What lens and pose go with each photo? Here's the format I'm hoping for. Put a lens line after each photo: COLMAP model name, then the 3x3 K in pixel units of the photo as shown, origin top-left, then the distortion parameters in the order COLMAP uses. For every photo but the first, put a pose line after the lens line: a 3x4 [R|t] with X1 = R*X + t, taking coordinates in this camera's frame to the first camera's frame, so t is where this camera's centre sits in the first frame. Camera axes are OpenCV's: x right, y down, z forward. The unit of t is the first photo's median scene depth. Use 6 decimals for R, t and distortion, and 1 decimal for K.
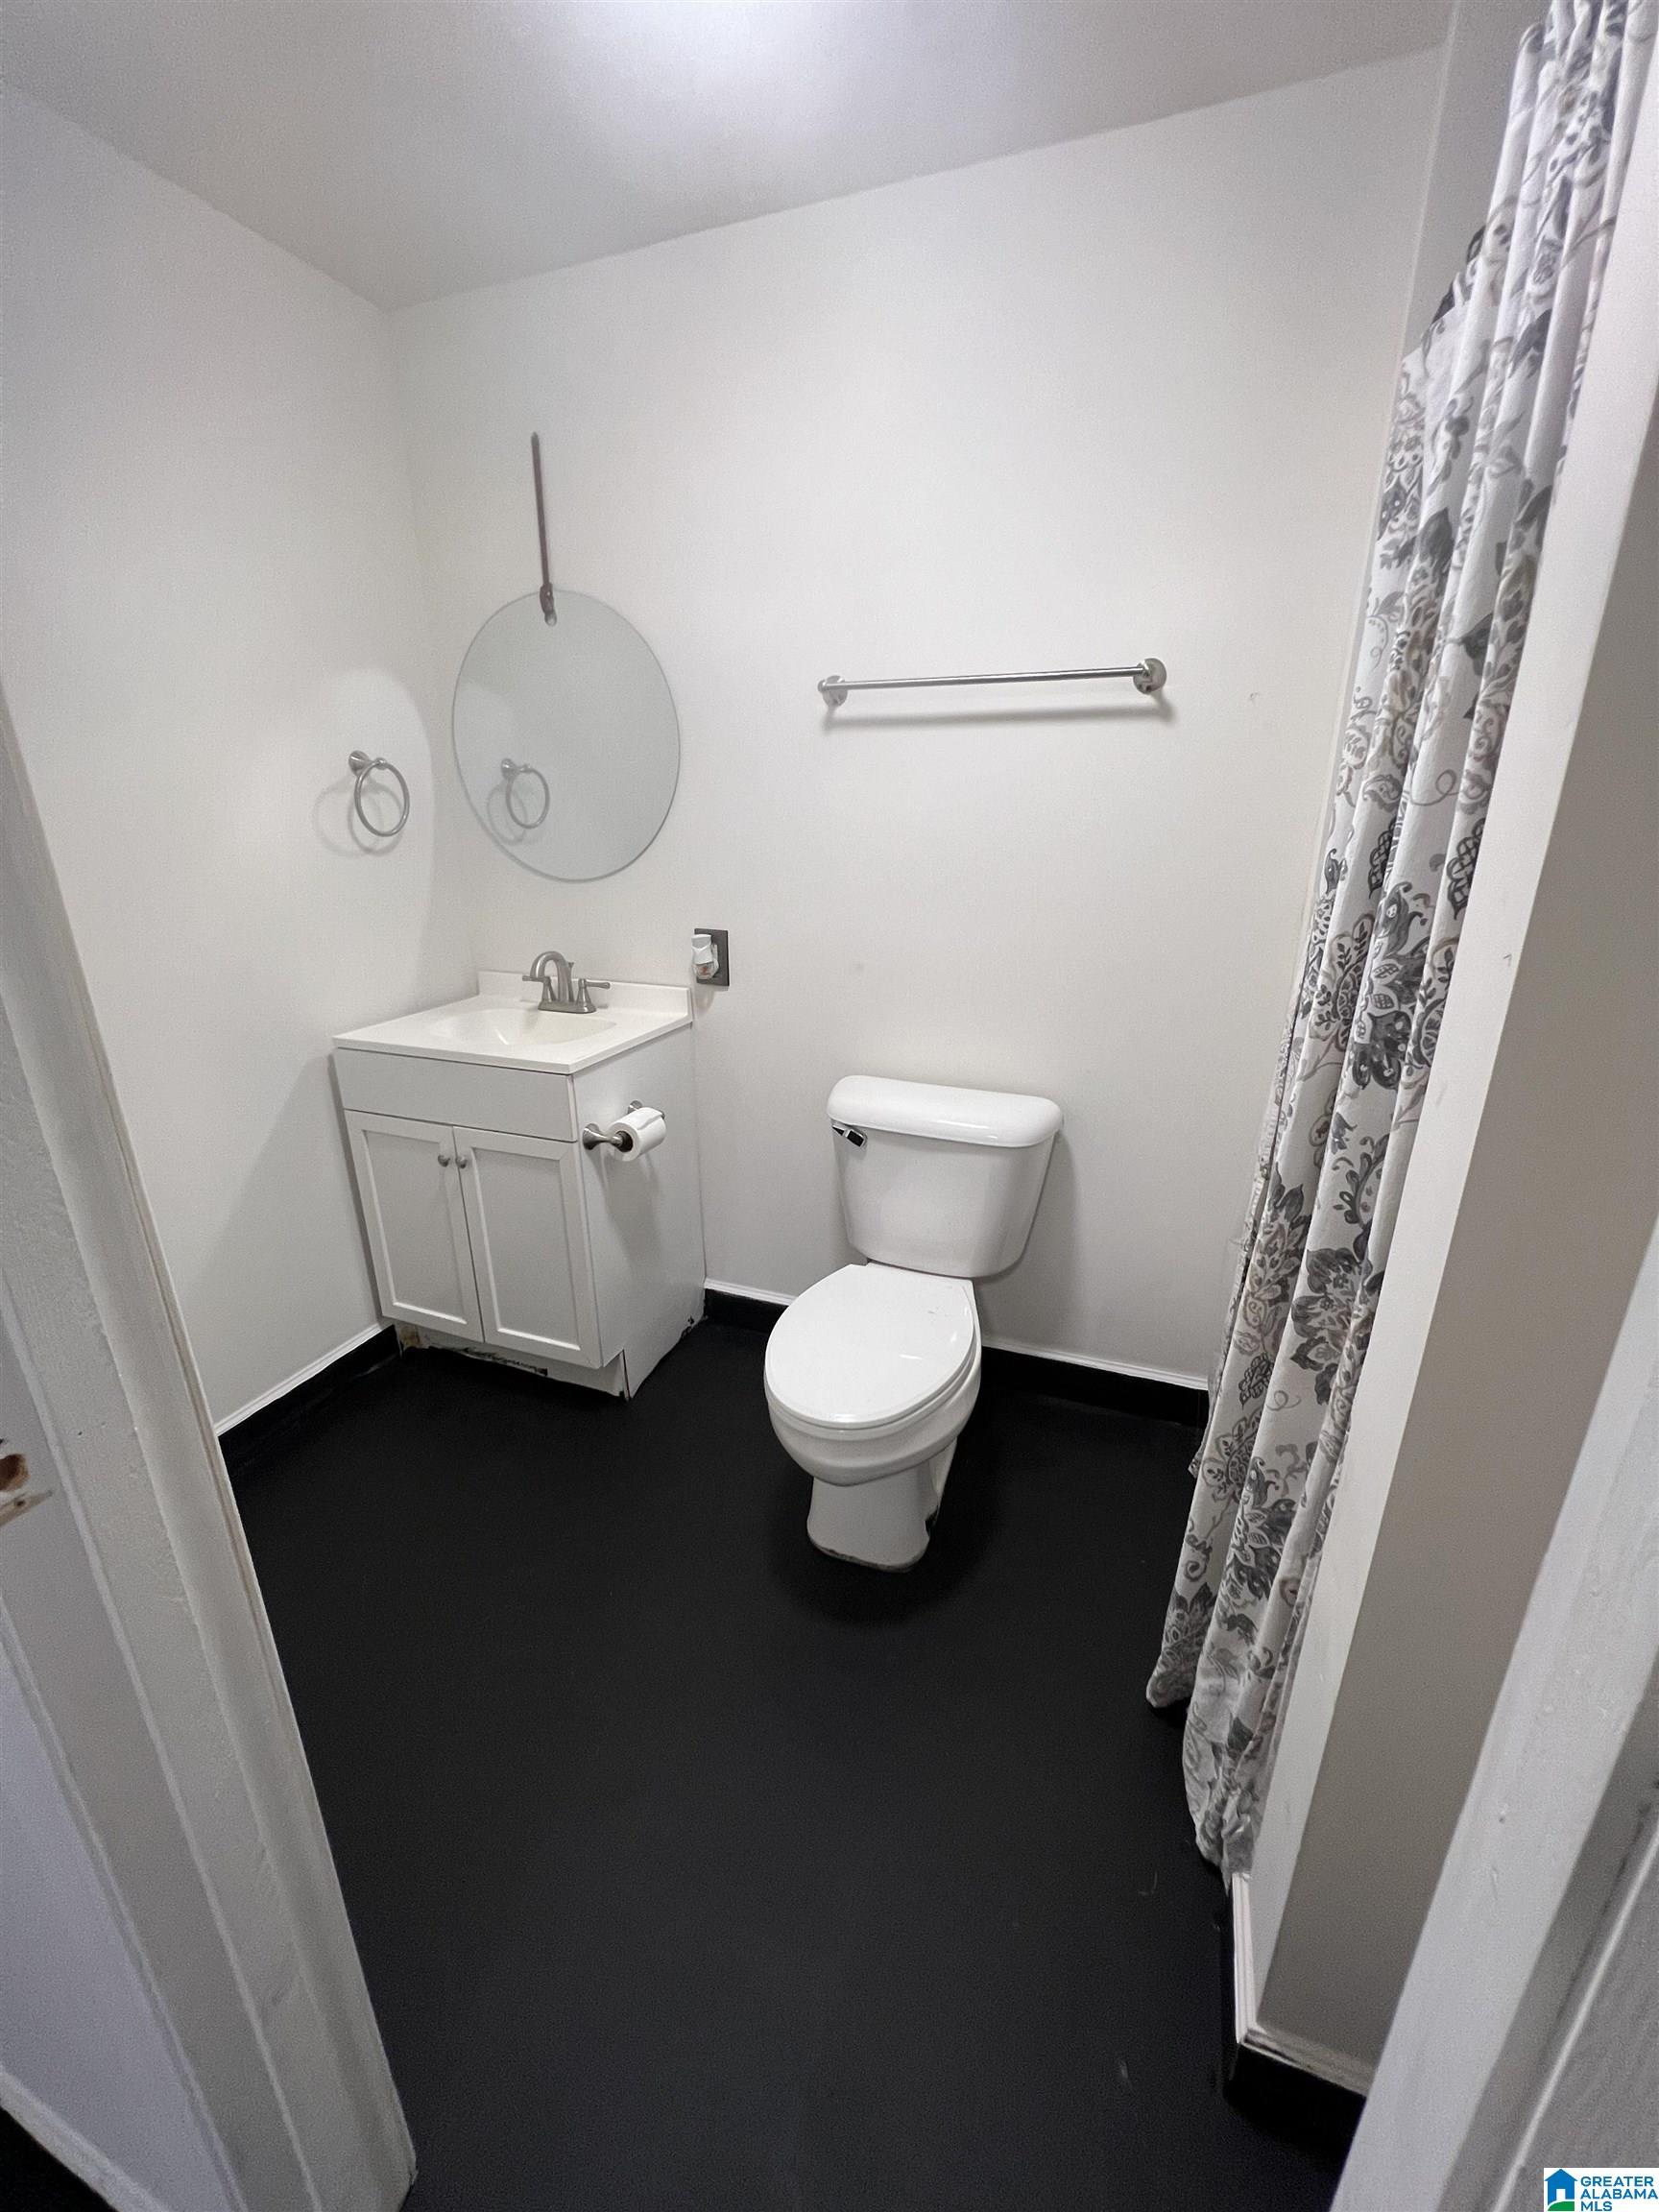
lens RADIAL K [[881.0, 0, 833.9], [0, 881.0, 1109.9], [0, 0, 1]] dist [-0.000008, -0.000009]
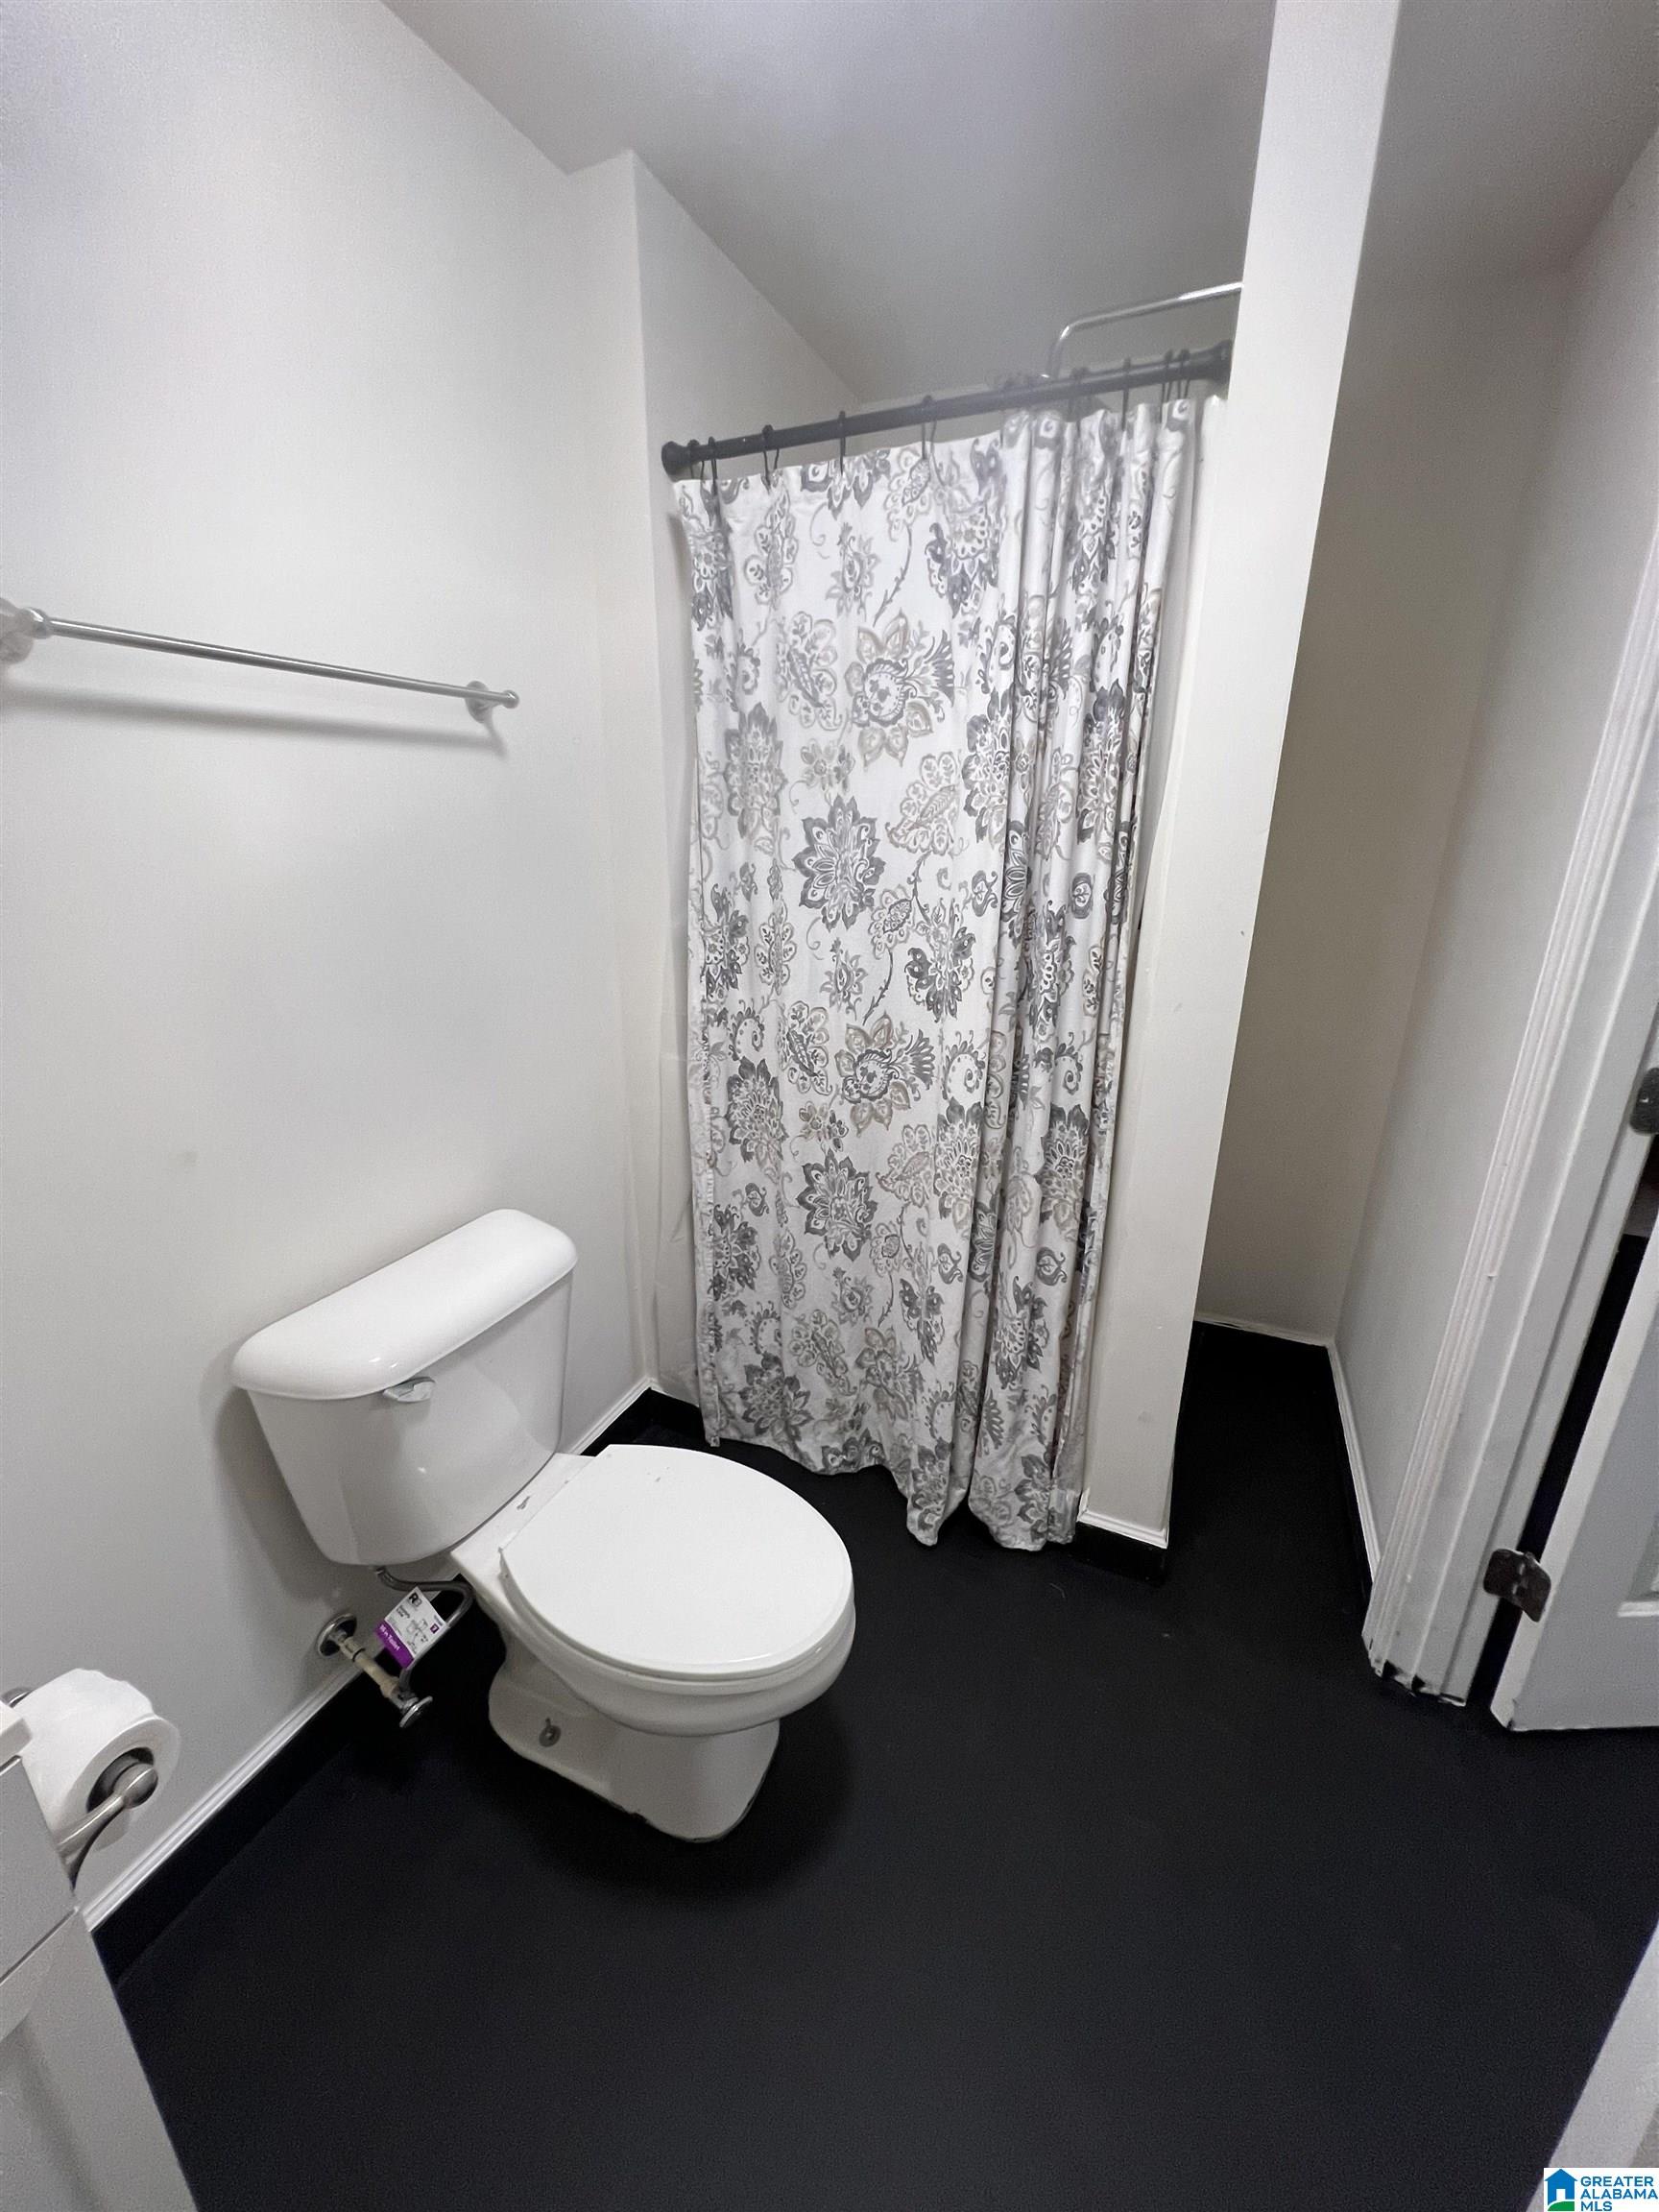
lens RADIAL K [[881.0, 0, 826.1], [0, 881.0, 1101.6], [0, 0, 1]] dist [-0.000008, -0.000009]
pose [[0.040548, -0.316478, 0.947733, -0.559173], [0.308812, 0.906043, 0.289345, -0.280051], [-0.950258, 0.280939, 0.134470, 0.666309]]
